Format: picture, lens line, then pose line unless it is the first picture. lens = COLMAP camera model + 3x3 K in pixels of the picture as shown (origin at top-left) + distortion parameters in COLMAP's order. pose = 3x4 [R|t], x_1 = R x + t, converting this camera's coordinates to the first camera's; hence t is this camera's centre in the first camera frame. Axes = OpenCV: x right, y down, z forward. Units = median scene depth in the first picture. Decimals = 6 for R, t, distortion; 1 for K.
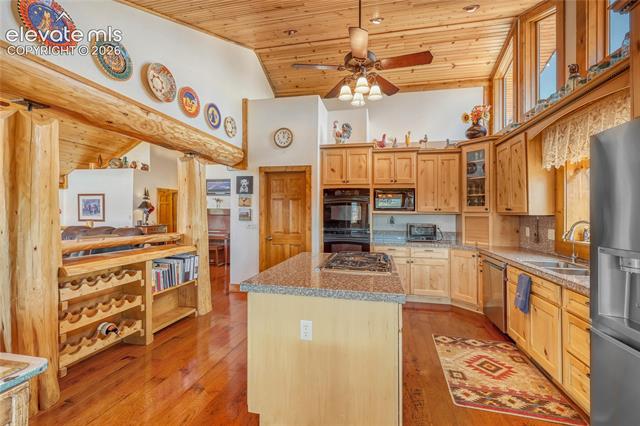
lens RADIAL K [[262.2, 0, 328.9], [0, 262.2, 208.4], [0, 0, 1]] dist [0.003345, 0.000480]
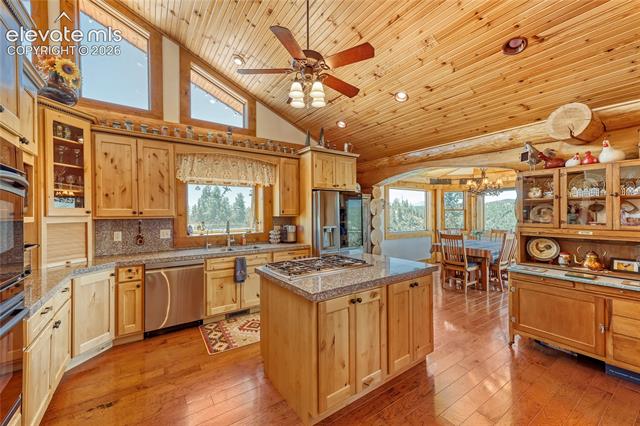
lens RADIAL K [[262.2, 0, 320.7], [0, 262.2, 213.4], [0, 0, 1]] dist [0.003345, 0.000480]
pose [[-0.718587, -0.008107, 0.695390, -0.170574], [-0.012358, 0.999923, -0.001112, -0.001302], [-0.695328, -0.009393, -0.718632, 0.482085]]
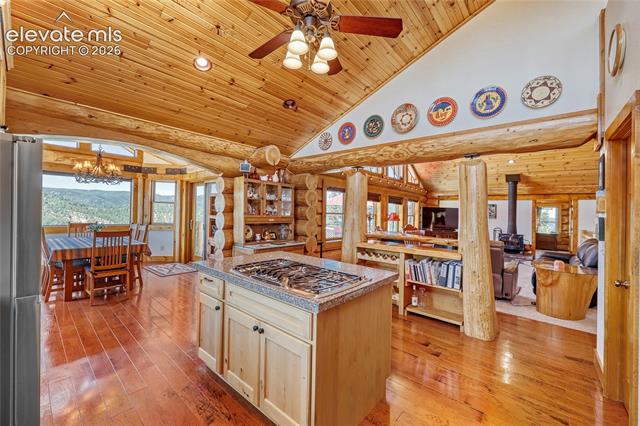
lens RADIAL K [[262.2, 0, 325.9], [0, 262.2, 212.4], [0, 0, 1]] dist [0.003345, 0.000480]
pose [[-0.470578, -0.022373, -0.882075, 0.220835], [-0.023629, 0.999640, -0.012749, 0.005627], [0.882042, 0.014843, -0.470937, 0.408608]]
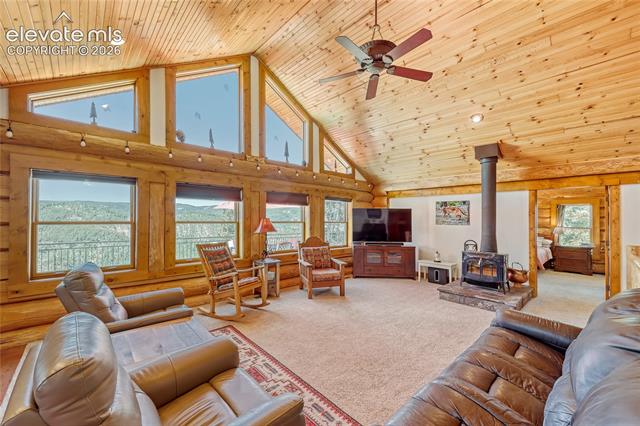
lens RADIAL K [[262.2, 0, 317.8], [0, 262.2, 221.9], [0, 0, 1]] dist [0.003345, 0.000480]
pose [[-0.580969, -0.003205, -0.813919, -0.365387], [-0.005050, 0.999987, -0.000333, -0.004902], [0.813910, 0.003916, -0.580978, 0.605027]]
